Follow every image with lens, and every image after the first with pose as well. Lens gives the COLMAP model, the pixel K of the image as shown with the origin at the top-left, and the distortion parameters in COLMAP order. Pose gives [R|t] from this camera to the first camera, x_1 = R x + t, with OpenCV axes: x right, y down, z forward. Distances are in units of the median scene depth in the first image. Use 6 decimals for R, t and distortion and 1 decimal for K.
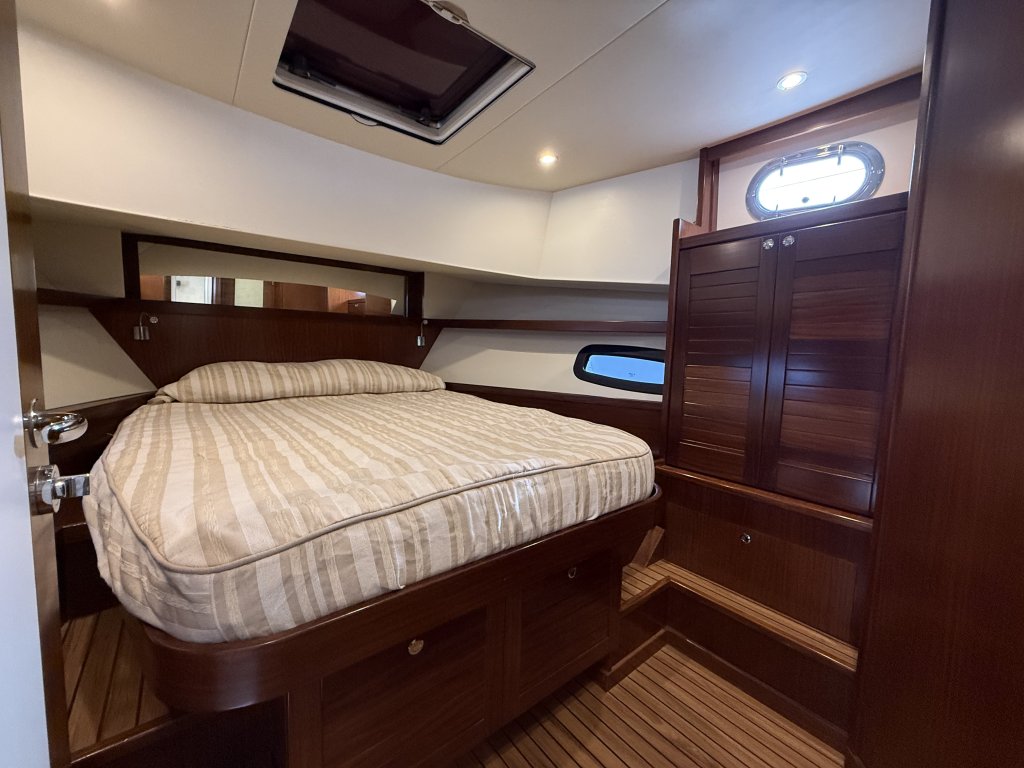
lens RADIAL K [[408.9, 0, 508.5], [0, 408.9, 385.8], [0, 0, 1]] dist [-0.000759, 0.000170]
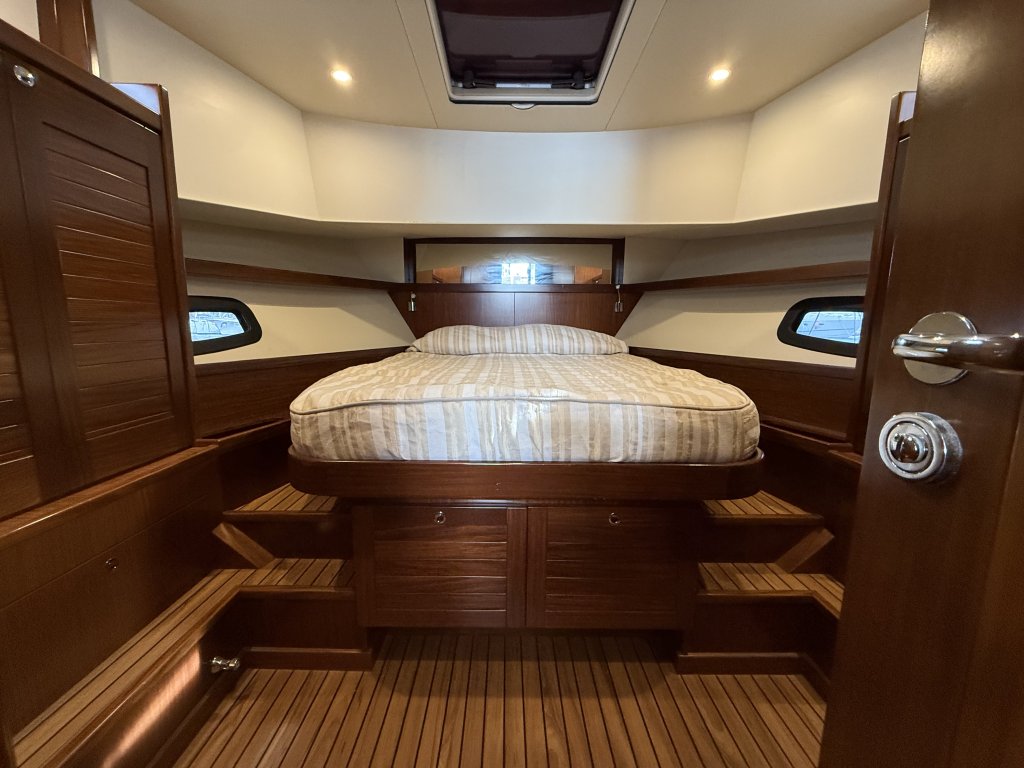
lens RADIAL K [[410.1, 0, 508.4], [0, 410.1, 385.6], [0, 0, 1]] dist [0.004772, -0.000020]
pose [[0.784284, 0.071102, -0.616314, 0.563878], [-0.045399, 0.997325, 0.057286, 0.101088], [0.618738, -0.016948, 0.785414, 0.087079]]
